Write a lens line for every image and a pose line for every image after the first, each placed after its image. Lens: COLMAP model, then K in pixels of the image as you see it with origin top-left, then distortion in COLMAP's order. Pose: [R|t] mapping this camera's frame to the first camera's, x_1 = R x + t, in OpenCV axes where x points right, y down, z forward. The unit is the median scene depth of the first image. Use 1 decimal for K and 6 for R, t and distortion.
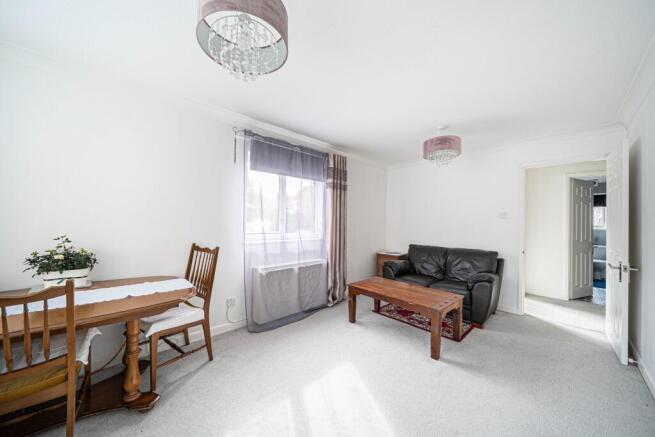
lens RADIAL K [[231.7, 0, 327.5], [0, 231.7, 218.5], [0, 0, 1]] dist [-0.034215, -0.000006]
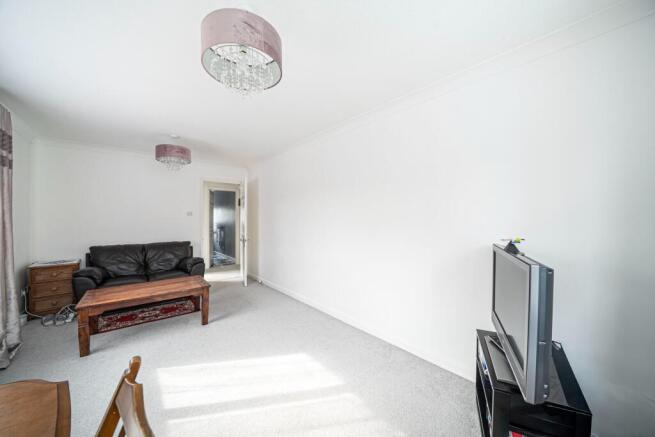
lens RADIAL K [[225.3, 0, 327.5], [0, 225.3, 218.5], [0, 0, 1]] dist [-0.029777, 0.003552]
pose [[0.039919, -0.007245, 0.999177, -0.478703], [-0.014546, 0.999864, 0.007832, -0.007582], [-0.999097, -0.014847, 0.039808, 0.159170]]
